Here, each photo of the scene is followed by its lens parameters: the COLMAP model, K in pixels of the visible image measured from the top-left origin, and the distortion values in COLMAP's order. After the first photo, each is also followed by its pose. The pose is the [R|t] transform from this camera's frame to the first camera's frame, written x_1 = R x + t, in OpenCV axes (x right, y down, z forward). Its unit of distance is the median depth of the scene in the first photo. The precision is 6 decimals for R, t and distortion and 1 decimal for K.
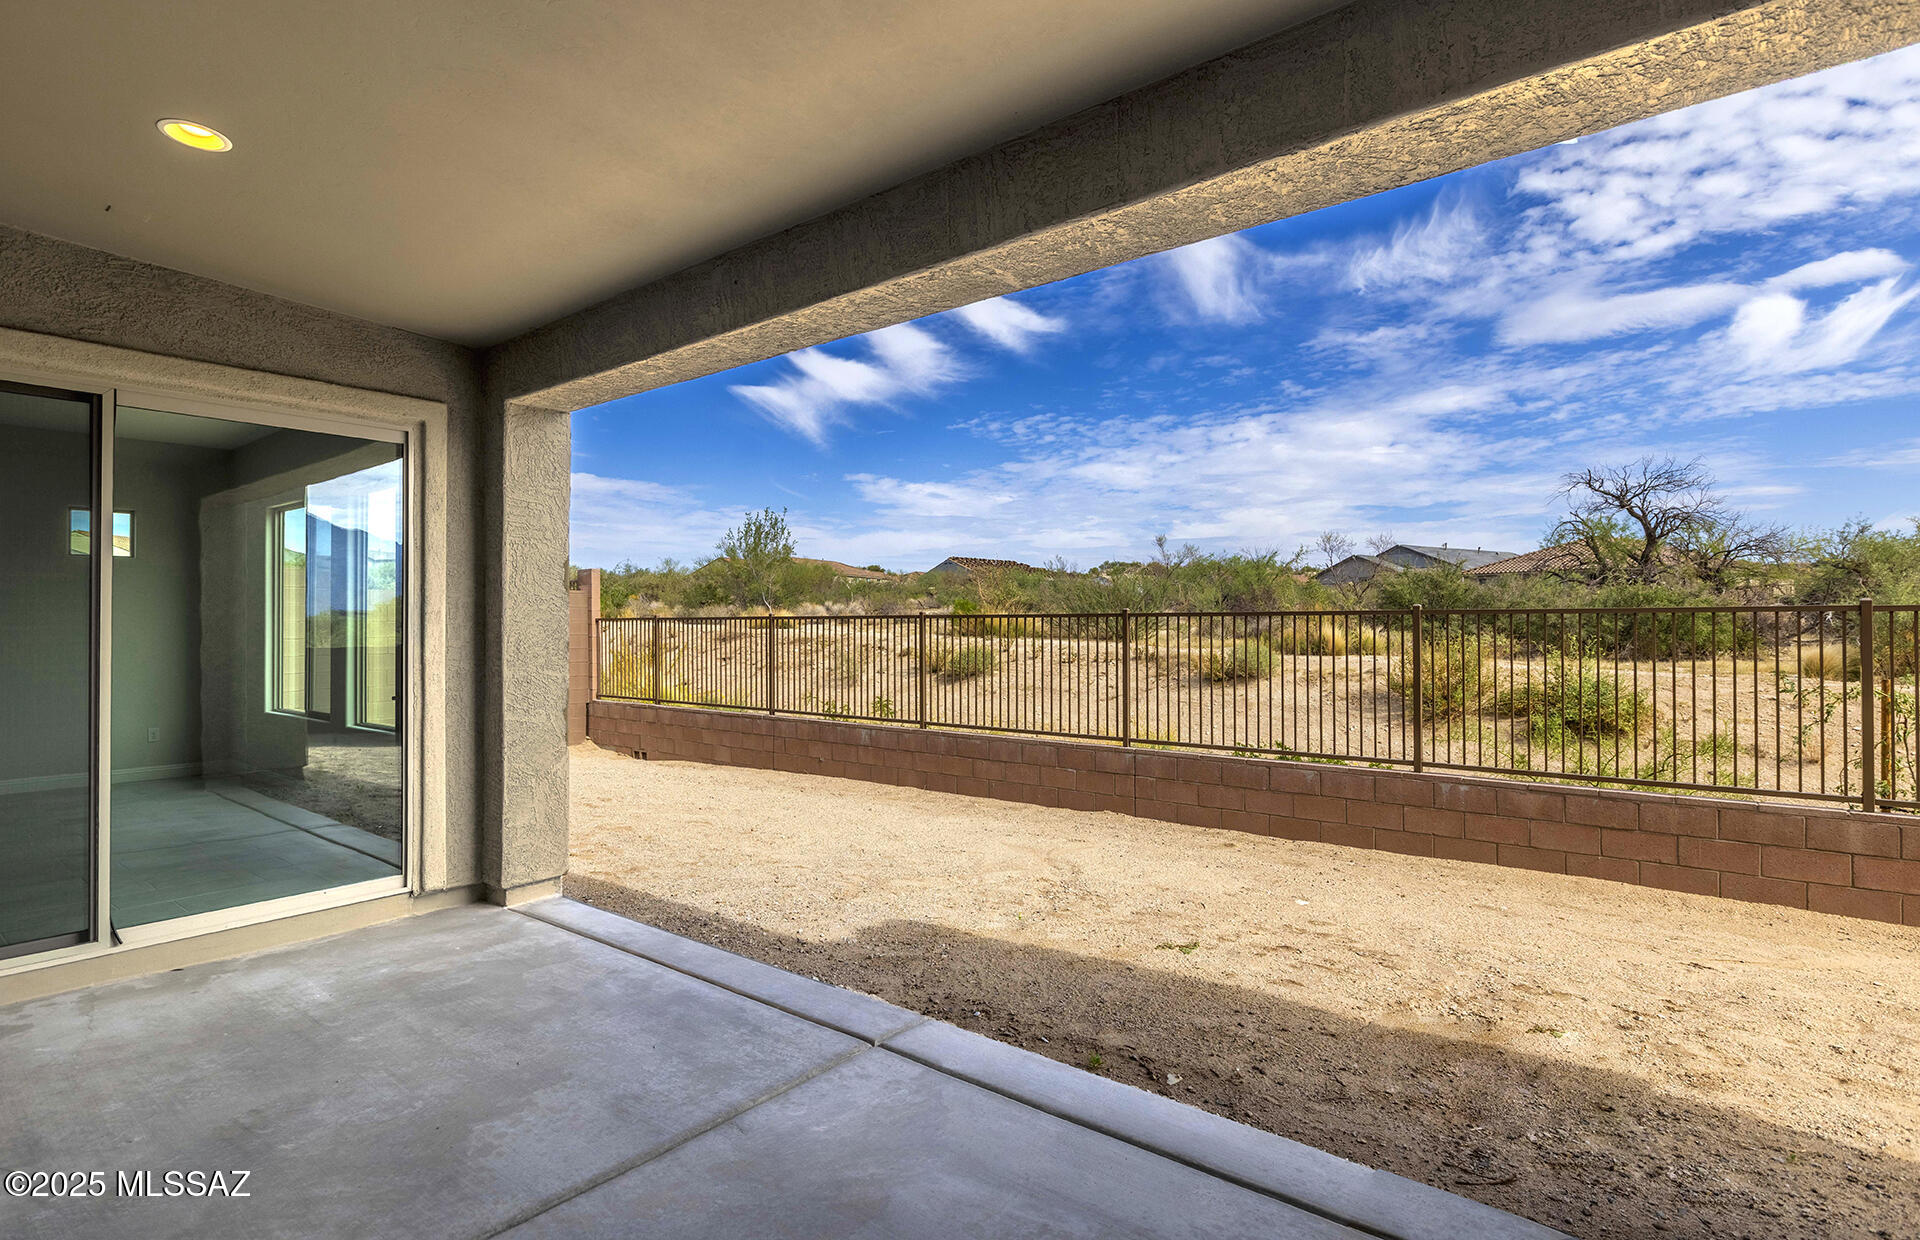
lens RADIAL K [[970.0, 0, 904.2], [0, 970.0, 620.1], [0, 0, 1]] dist [0.001023, 0.000451]
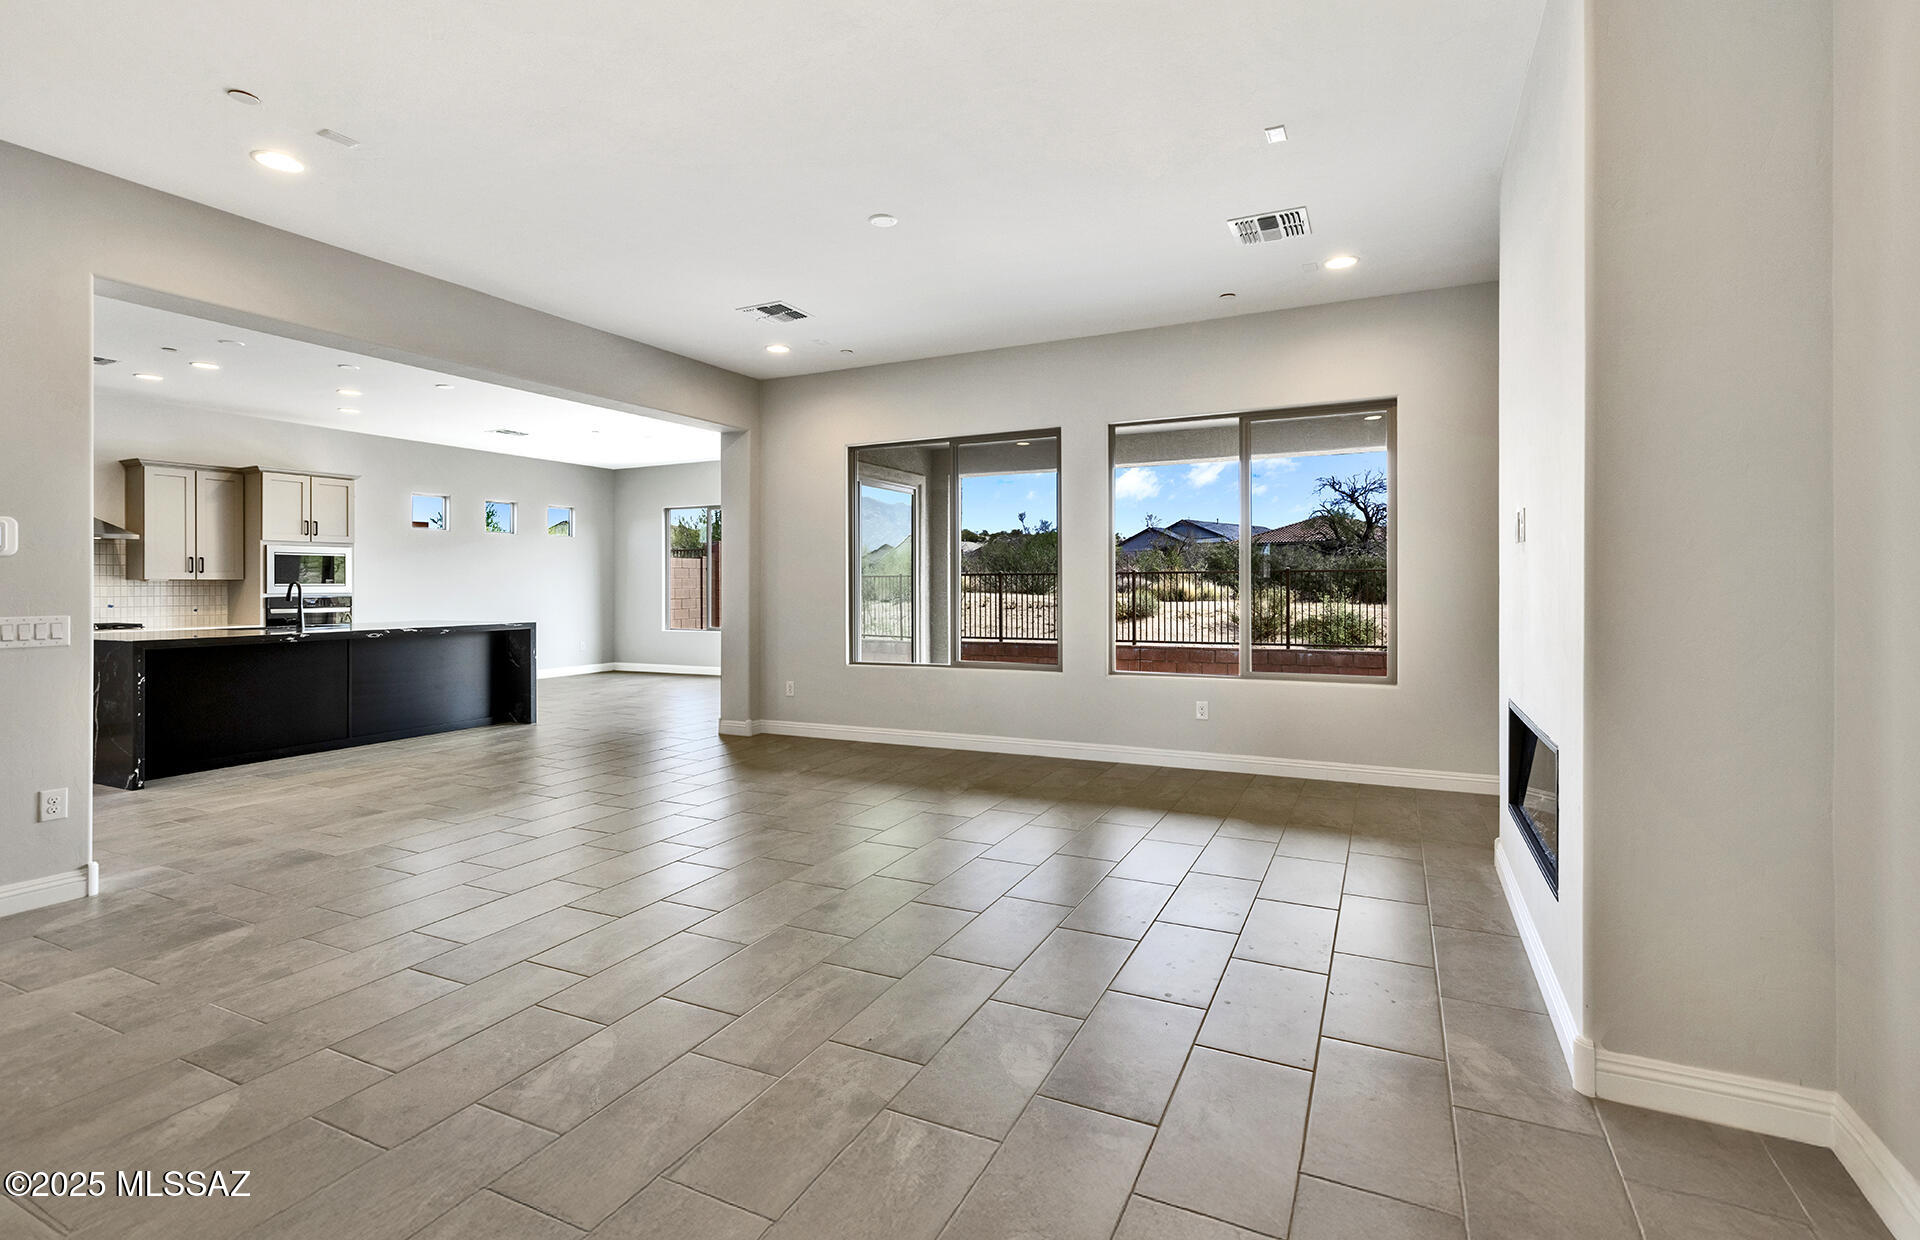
lens RADIAL K [[866.4, 0, 983.2], [0, 866.4, 591.2], [0, 0, 1]] dist [-0.009360, -0.000230]
pose [[0.970365, -0.004869, 0.241596, -0.184956], [0.002233, 0.999935, 0.011182, 0.004839], [-0.241634, -0.010311, 0.970313, -0.212153]]
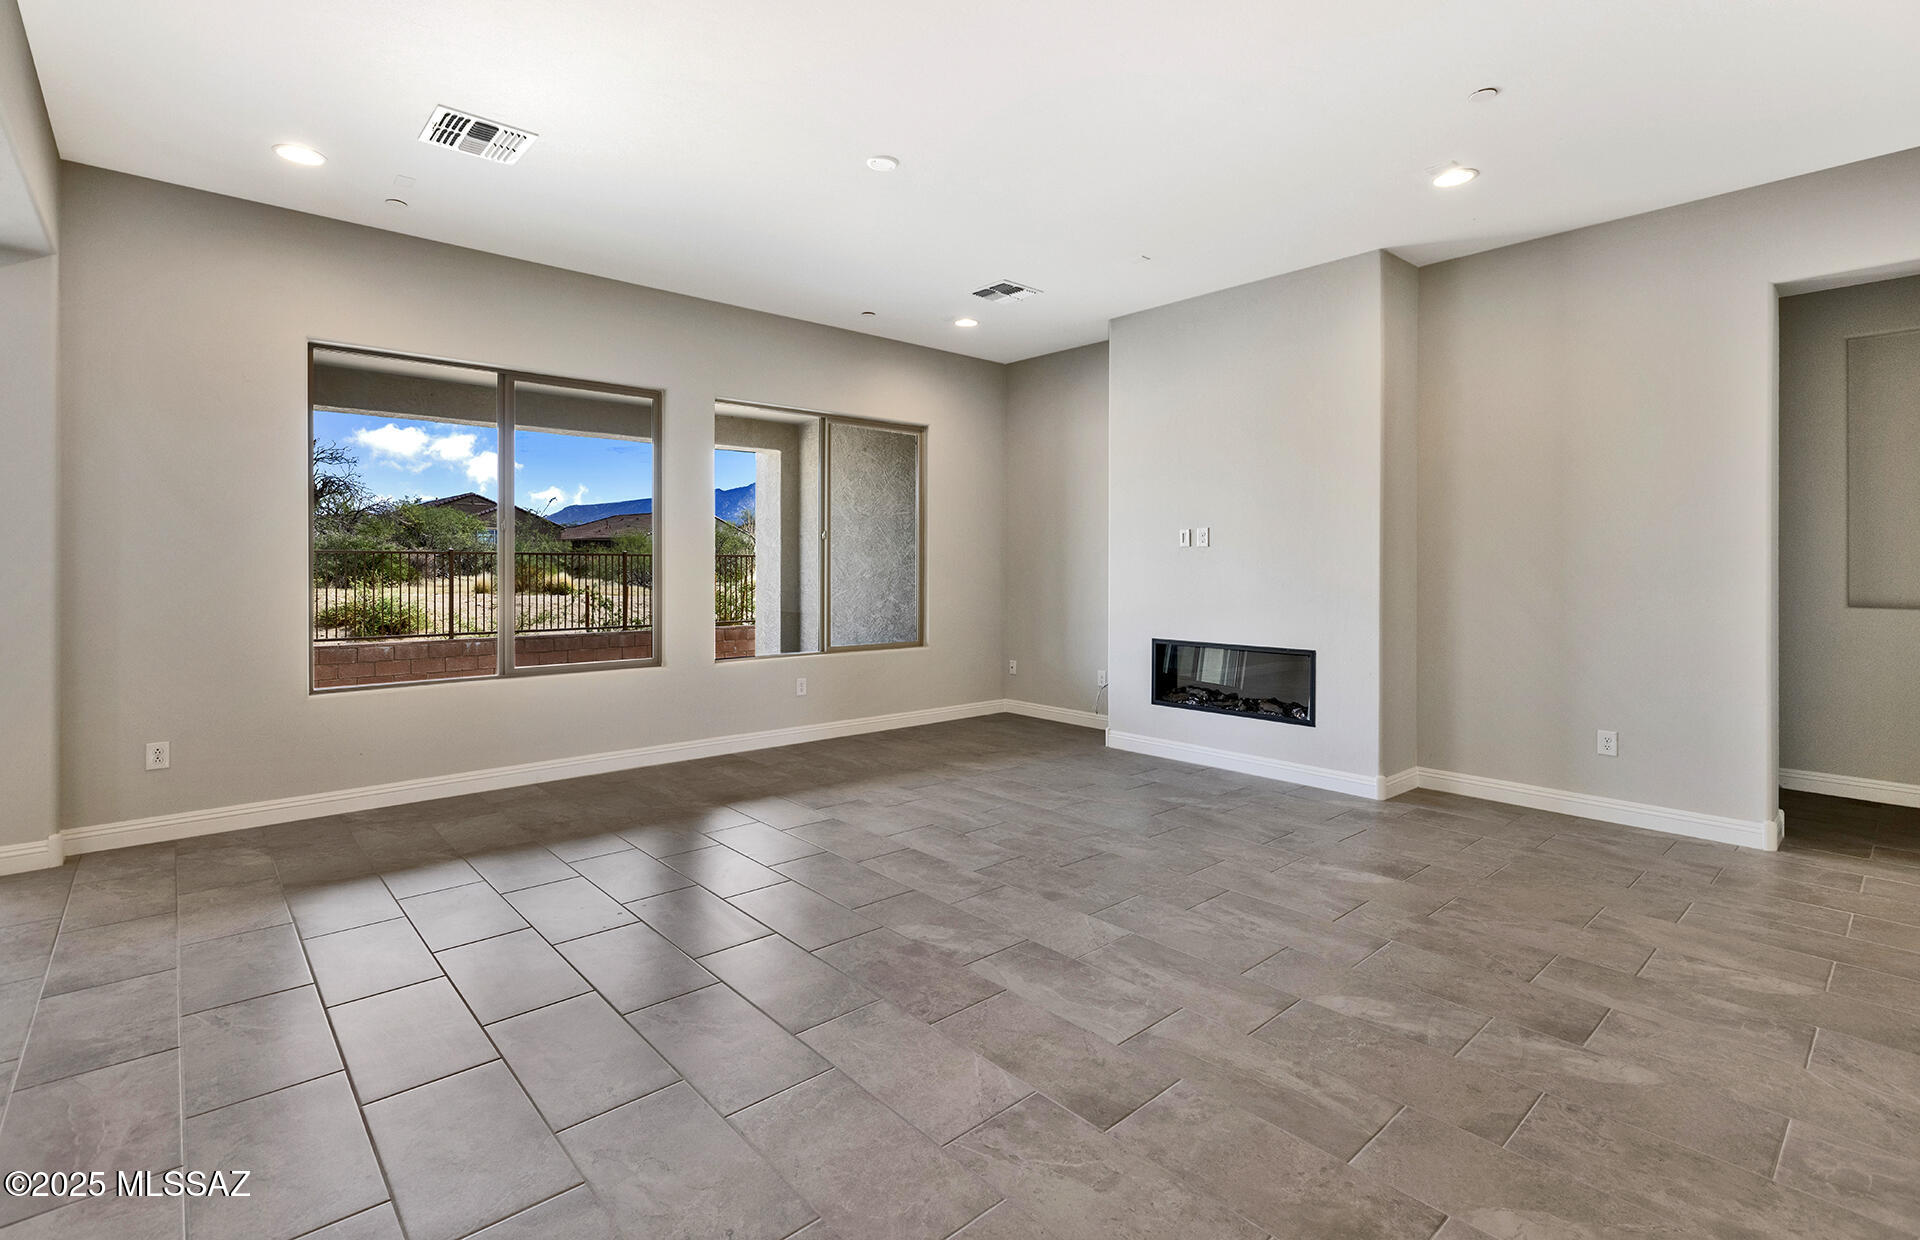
lens RADIAL K [[866.4, 0, 948.6], [0, 866.4, 563.7], [0, 0, 1]] dist [-0.009360, -0.000230]
pose [[0.187925, 0.001771, 0.982182, -0.313634], [-0.003207, 0.999994, -0.001190, 0.004502], [-0.982178, -0.002926, 0.187930, -0.081808]]
